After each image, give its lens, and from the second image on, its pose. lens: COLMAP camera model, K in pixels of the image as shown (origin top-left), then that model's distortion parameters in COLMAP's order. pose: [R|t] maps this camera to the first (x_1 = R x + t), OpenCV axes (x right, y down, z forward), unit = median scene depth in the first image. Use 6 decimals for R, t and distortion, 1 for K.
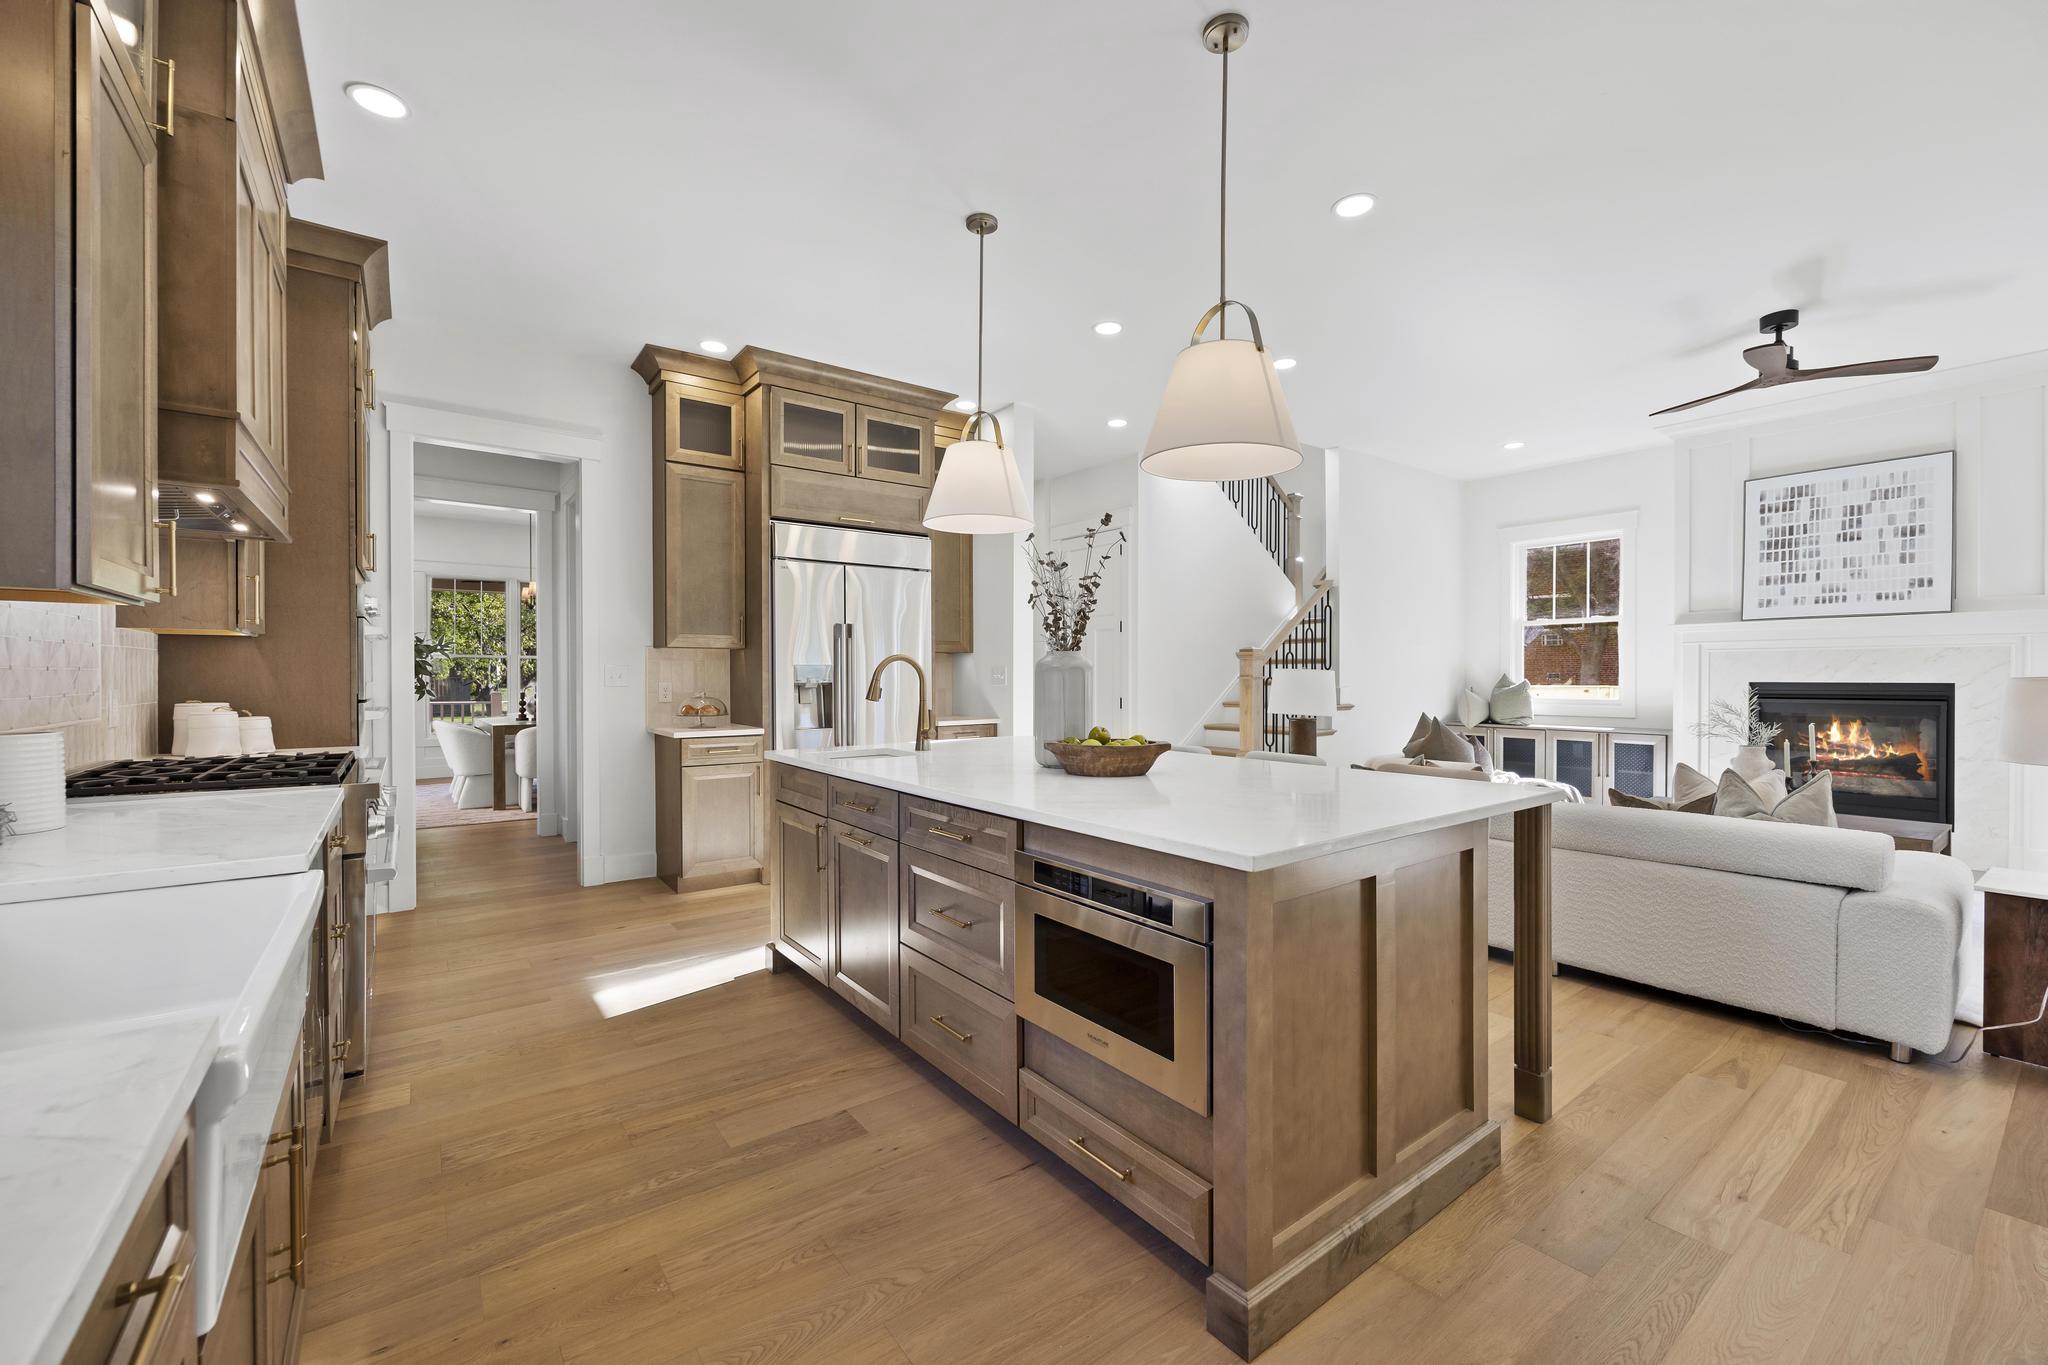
lens RADIAL K [[825.1, 0, 1025.8], [0, 825.1, 682.1], [0, 0, 1]] dist [-0.000263, -0.000883]
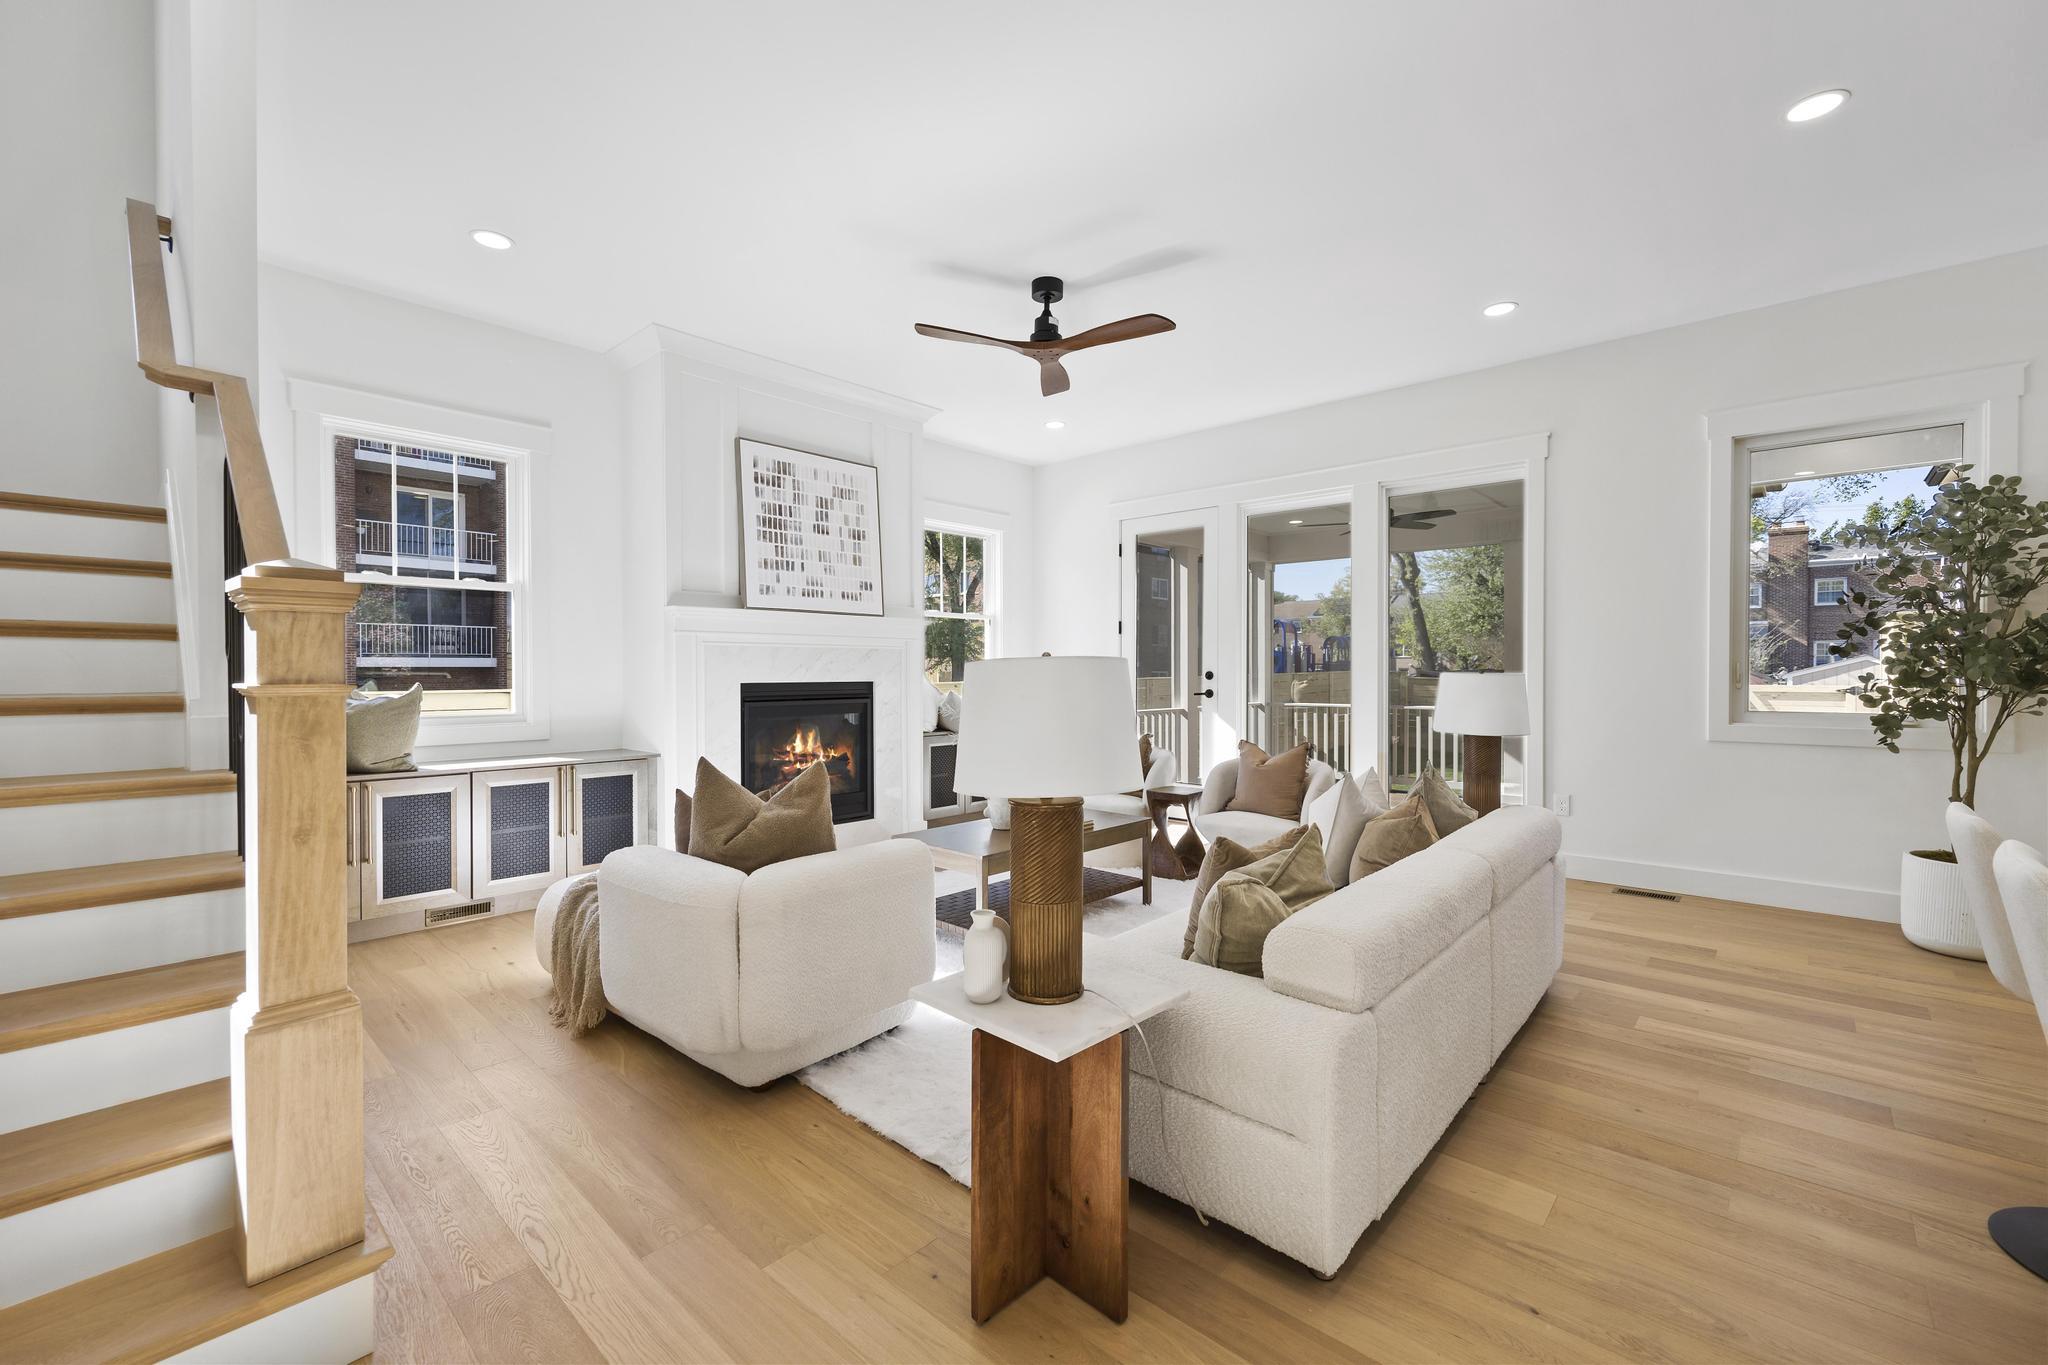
lens RADIAL K [[825.1, 0, 1019.6], [0, 825.1, 689.9], [0, 0, 1]] dist [-0.000263, -0.000883]
pose [[-0.193247, -0.020829, 0.980929, 0.008529], [0.011278, 0.999661, 0.023449, -0.009694], [-0.981085, 0.015595, -0.192947, 0.967554]]
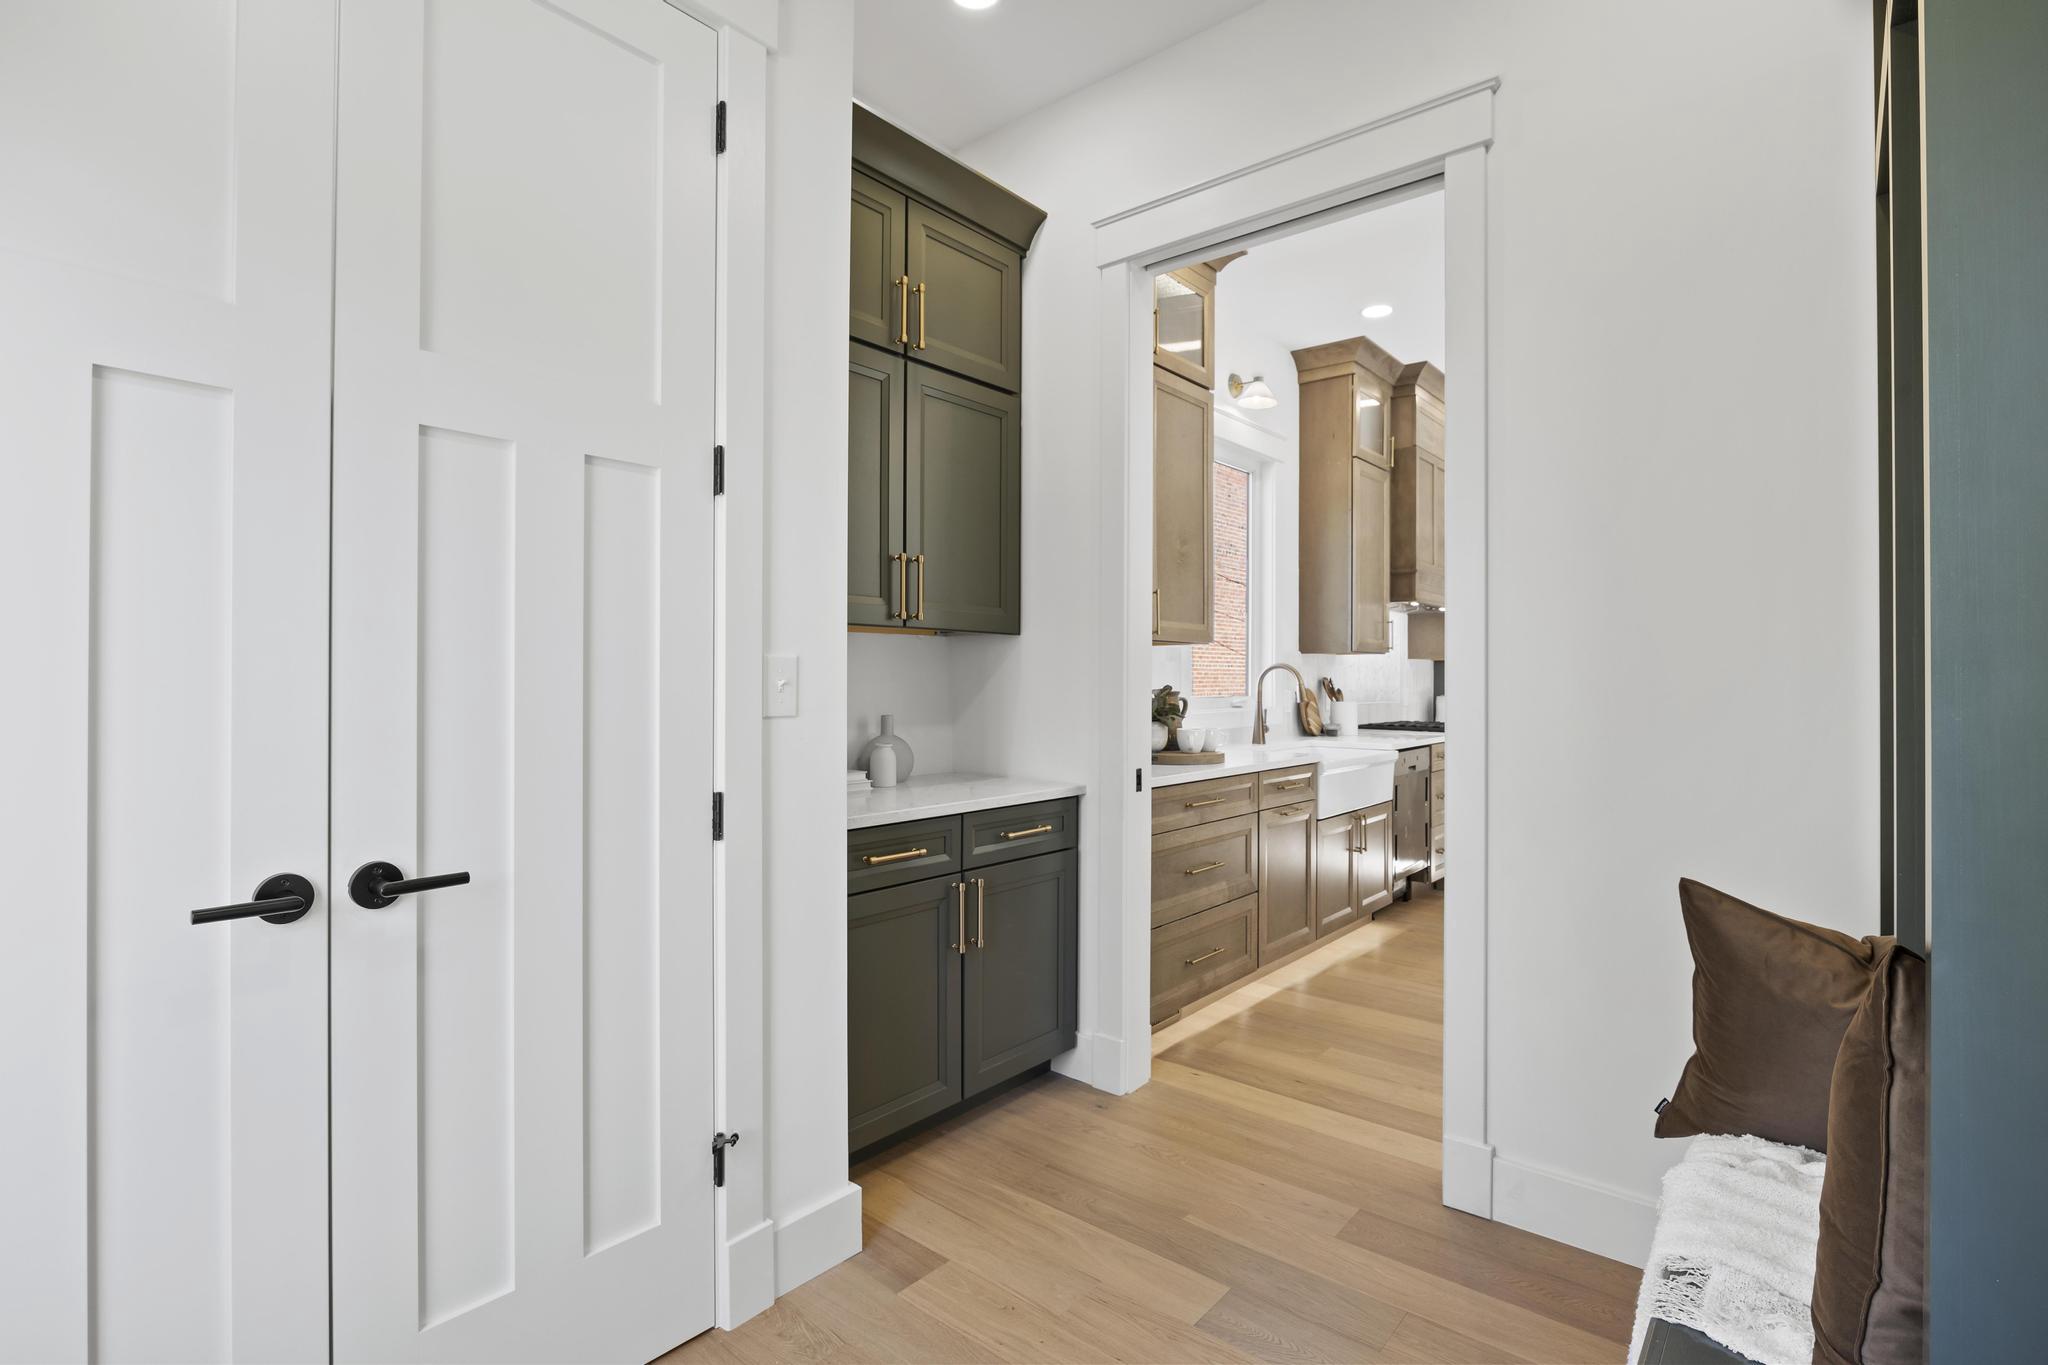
lens RADIAL K [[979.1, 0, 1025.4], [0, 979.1, 670.0], [0, 0, 1]] dist [-0.013788, -0.001008]
pose [[0.227740, -0.008409, -0.973686, 0.574564], [-0.008081, 0.999912, -0.010526, -0.001710], [0.973688, 0.010265, 0.227652, -0.273042]]
